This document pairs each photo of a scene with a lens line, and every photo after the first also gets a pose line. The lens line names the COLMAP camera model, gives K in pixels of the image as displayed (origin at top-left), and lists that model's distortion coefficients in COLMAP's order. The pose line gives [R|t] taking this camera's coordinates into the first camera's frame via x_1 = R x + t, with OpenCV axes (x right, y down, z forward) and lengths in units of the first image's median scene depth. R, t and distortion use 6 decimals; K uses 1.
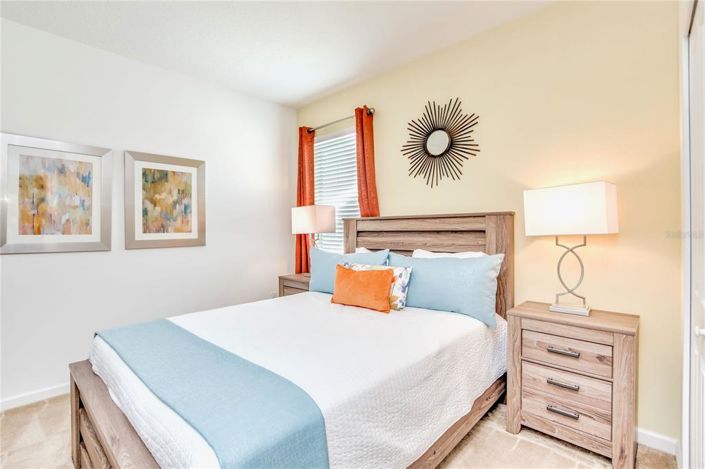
lens RADIAL K [[324.9, 0, 348.8], [0, 324.9, 227.8], [0, 0, 1]] dist [-0.019768, 0.002638]
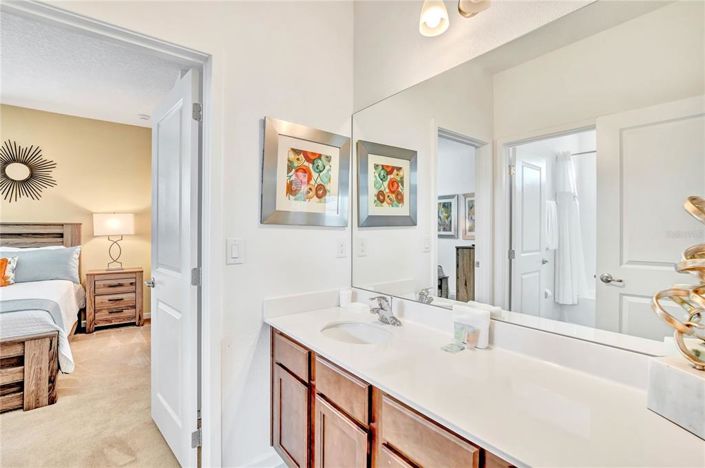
lens RADIAL K [[324.9, 0, 350.0], [0, 324.9, 228.6], [0, 0, 1]] dist [-0.019768, 0.002638]
pose [[0.171355, 0.013325, 0.985119, -1.015296], [-0.002004, 0.999911, -0.013176, 0.003016], [-0.985207, 0.000284, 0.171366, -0.806941]]
